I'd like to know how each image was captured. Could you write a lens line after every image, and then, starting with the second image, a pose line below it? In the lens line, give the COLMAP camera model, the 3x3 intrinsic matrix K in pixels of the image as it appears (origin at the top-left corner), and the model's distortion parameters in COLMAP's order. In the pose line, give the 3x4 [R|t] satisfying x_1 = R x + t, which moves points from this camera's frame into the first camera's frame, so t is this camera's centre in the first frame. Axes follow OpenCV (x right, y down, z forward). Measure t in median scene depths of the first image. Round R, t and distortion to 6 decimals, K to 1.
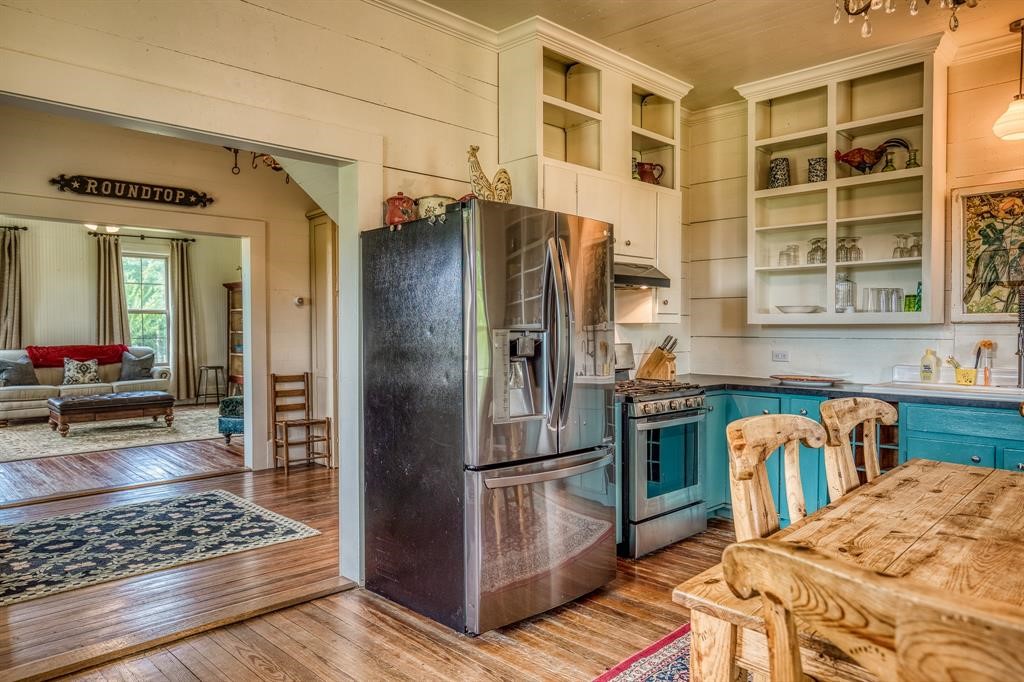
lens RADIAL K [[677.9, 0, 512.3], [0, 677.9, 344.0], [0, 0, 1]] dist [-0.000032, -0.000266]
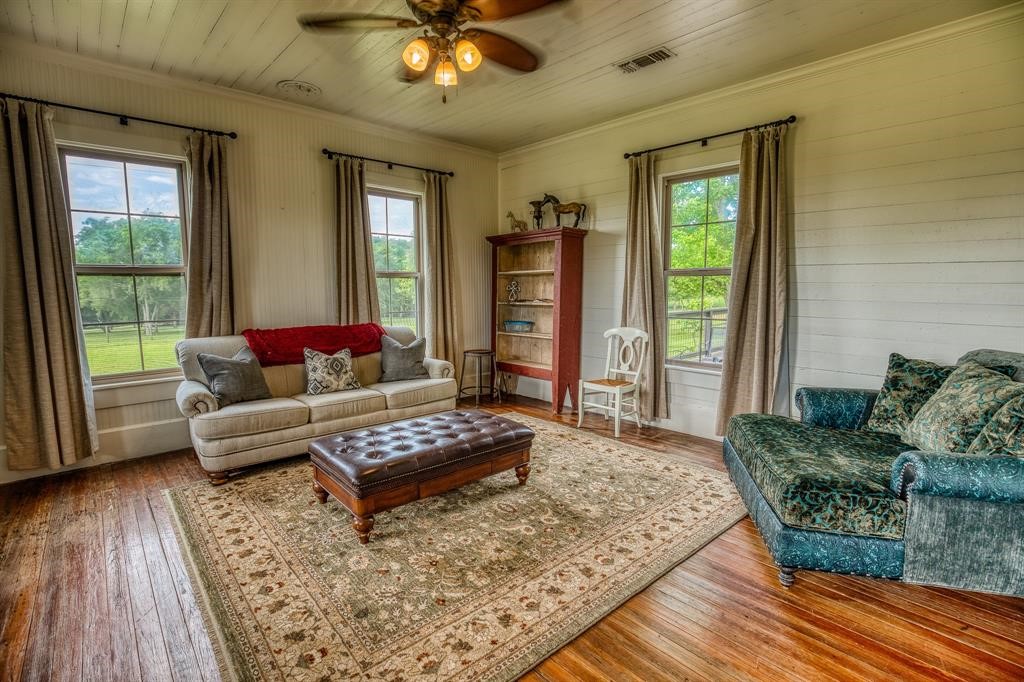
lens RADIAL K [[488.6, 0, 511.2], [0, 488.6, 335.7], [0, 0, 1]] dist [-0.003228, -0.000349]
pose [[0.999387, 0.000485, -0.034995, -0.458812], [0.001611, 0.998207, 0.059841, -0.017359], [0.034961, -0.059861, 0.997594, 0.567322]]
